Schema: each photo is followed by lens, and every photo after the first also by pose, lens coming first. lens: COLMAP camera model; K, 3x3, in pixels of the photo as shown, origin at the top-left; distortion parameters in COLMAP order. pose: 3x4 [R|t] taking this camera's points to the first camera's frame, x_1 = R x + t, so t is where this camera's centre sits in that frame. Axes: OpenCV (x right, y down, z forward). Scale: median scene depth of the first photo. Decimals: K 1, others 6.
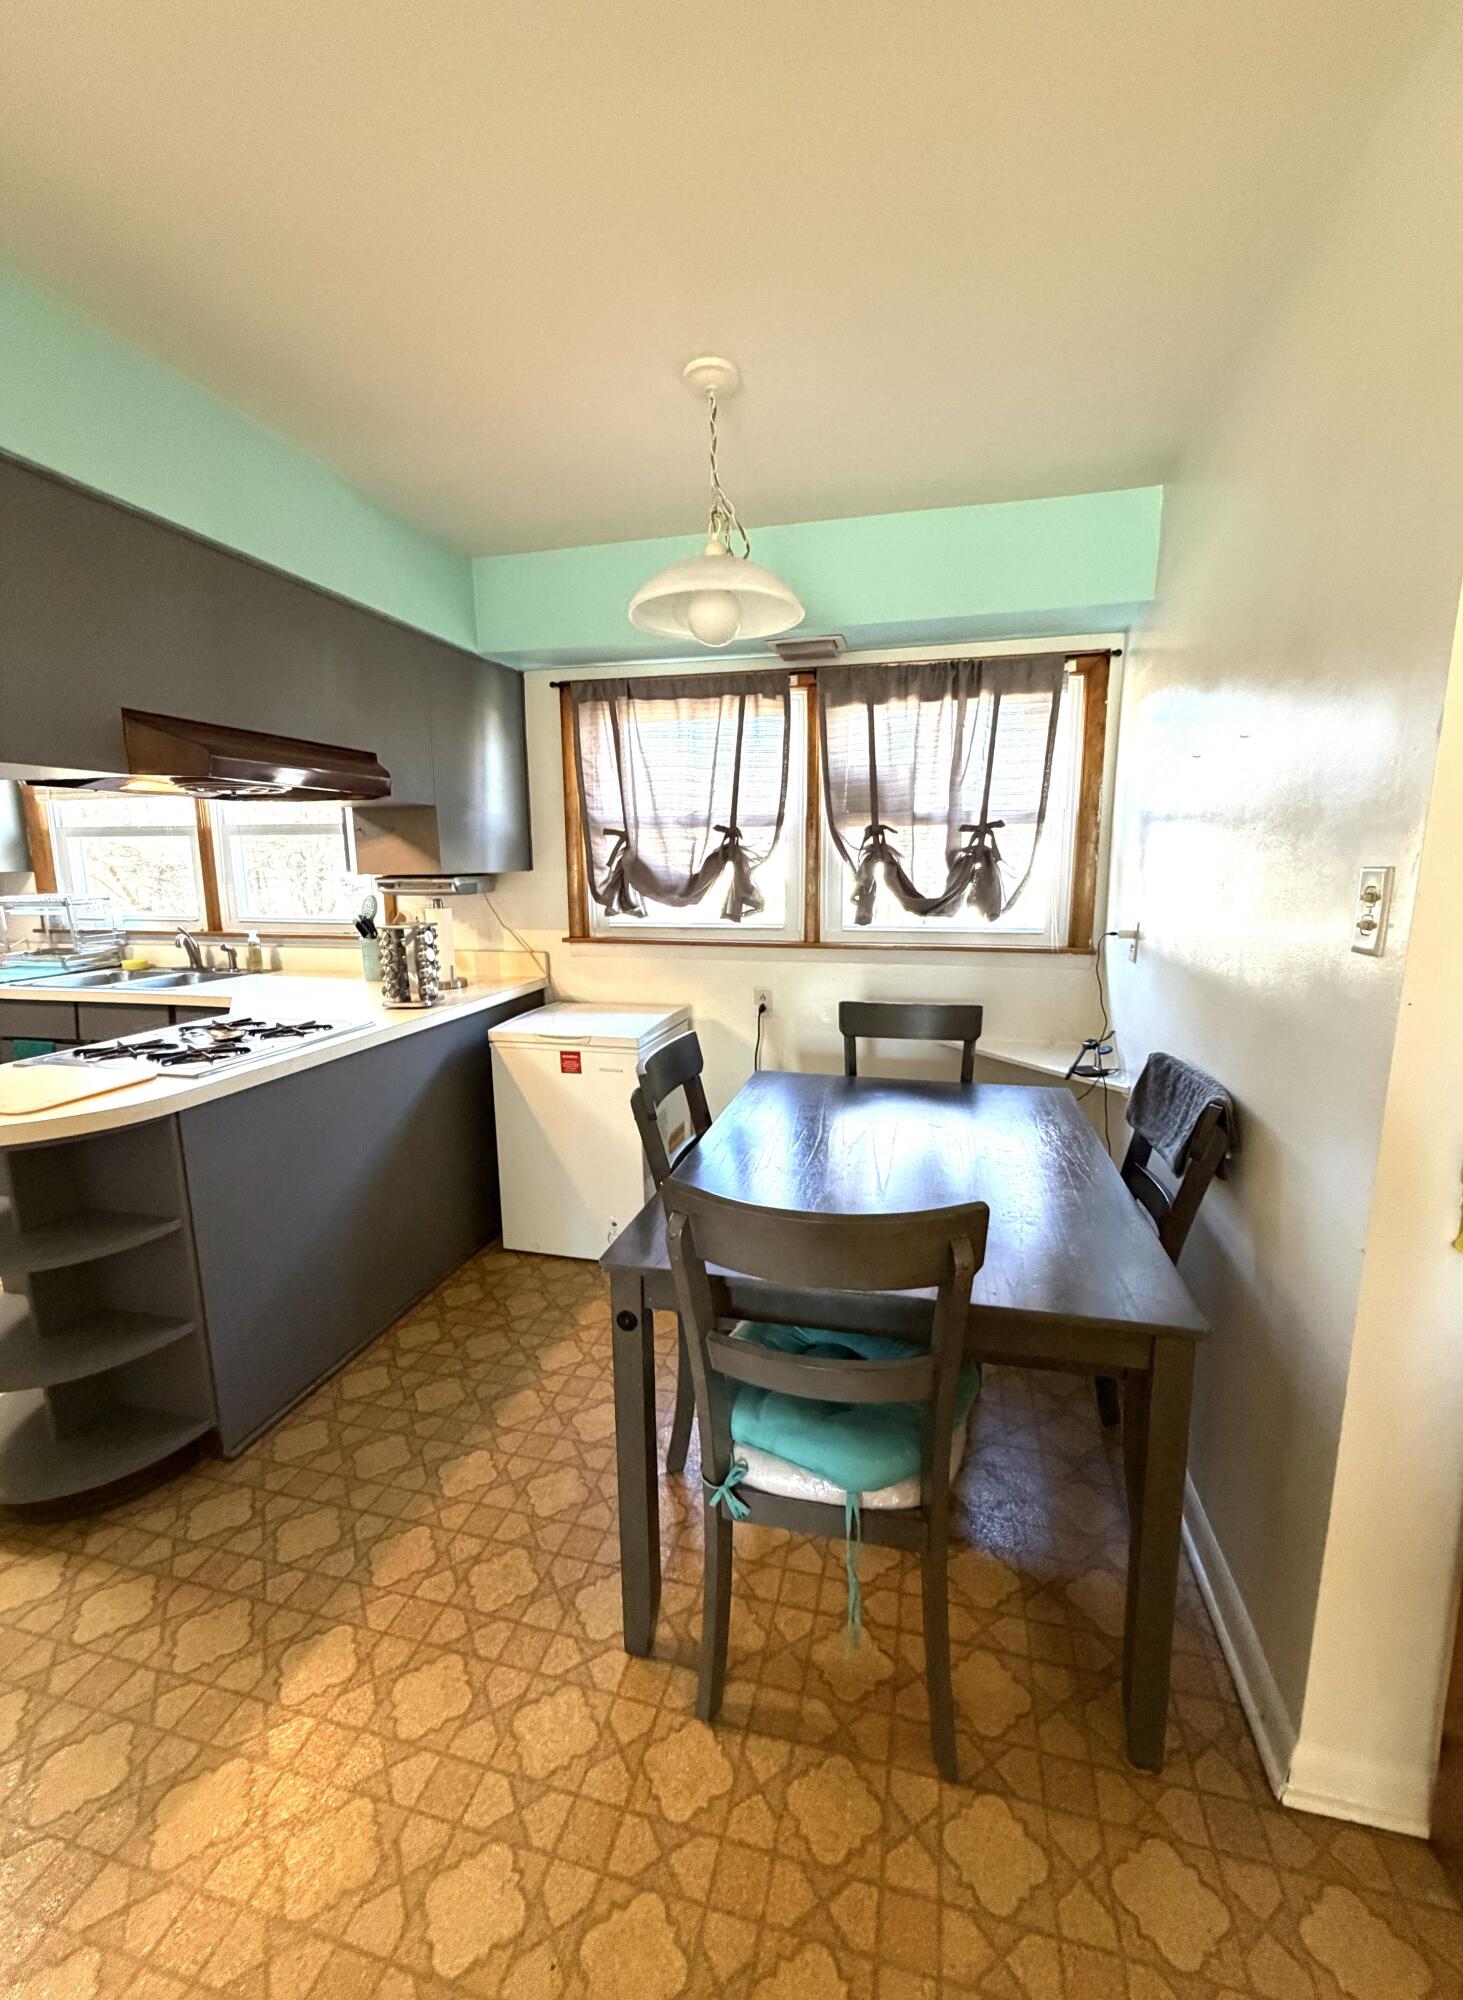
lens RADIAL K [[803.5, 0, 742.8], [0, 803.5, 992.4], [0, 0, 1]] dist [0.002941, 0.000208]
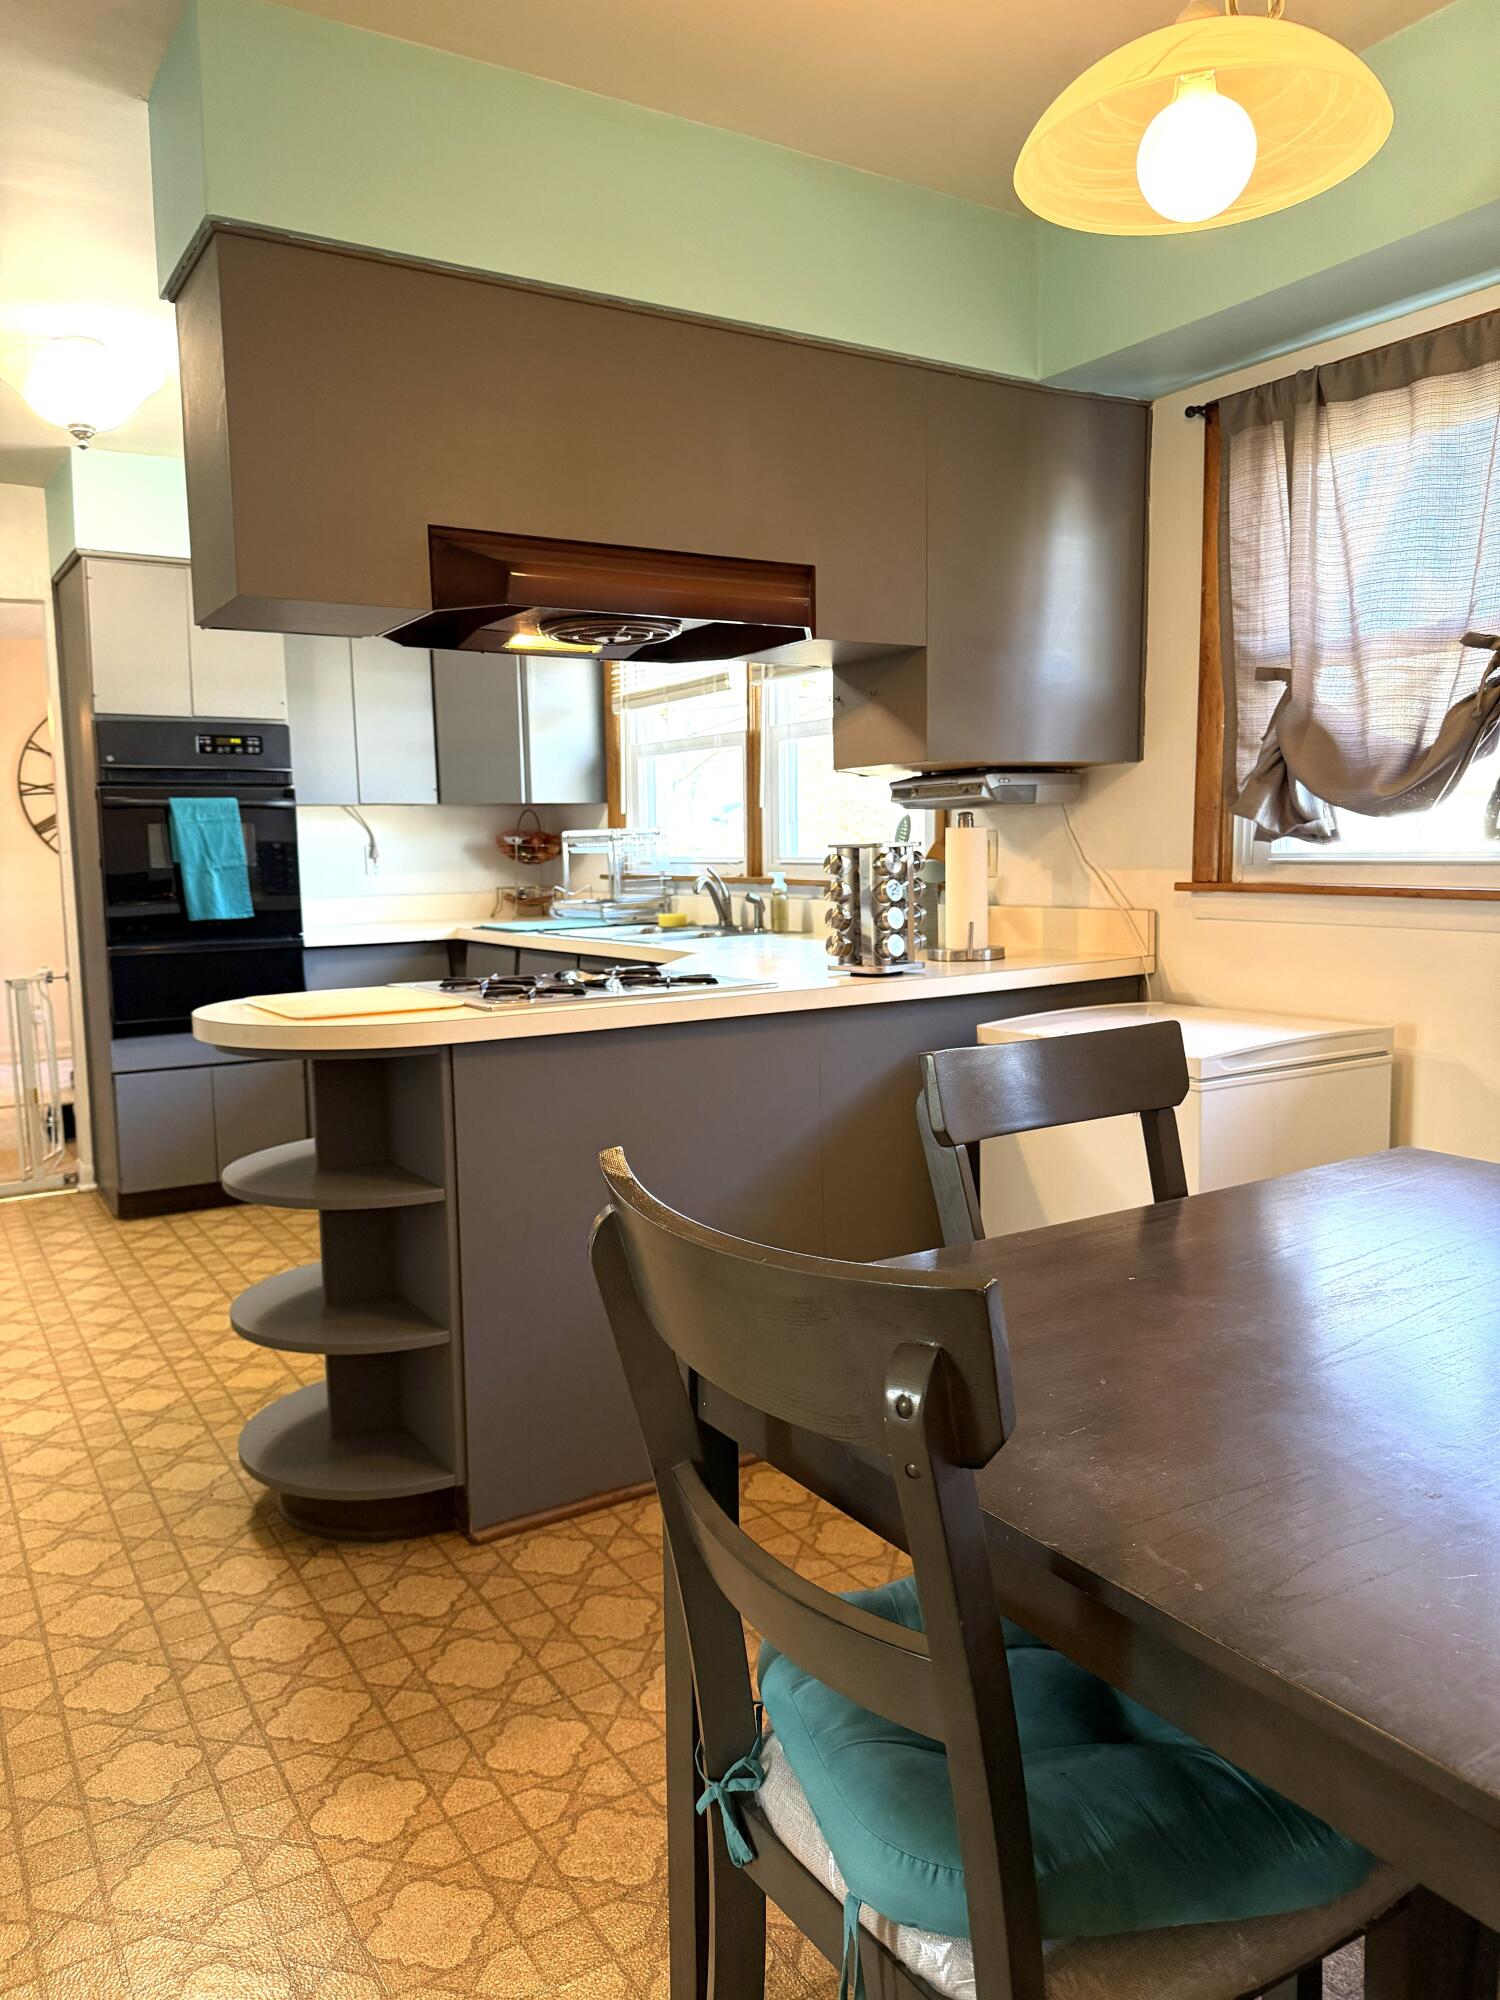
lens RADIAL K [[1426.3, 0, 743.9], [0, 1426.3, 1008.1], [0, 0, 1]] dist [0.024190, -0.019512]
pose [[0.707681, 0.068381, -0.703215, 0.260108], [-0.097983, 0.995186, -0.001832, 0.047919], [0.699705, 0.070200, 0.710975, 0.133699]]
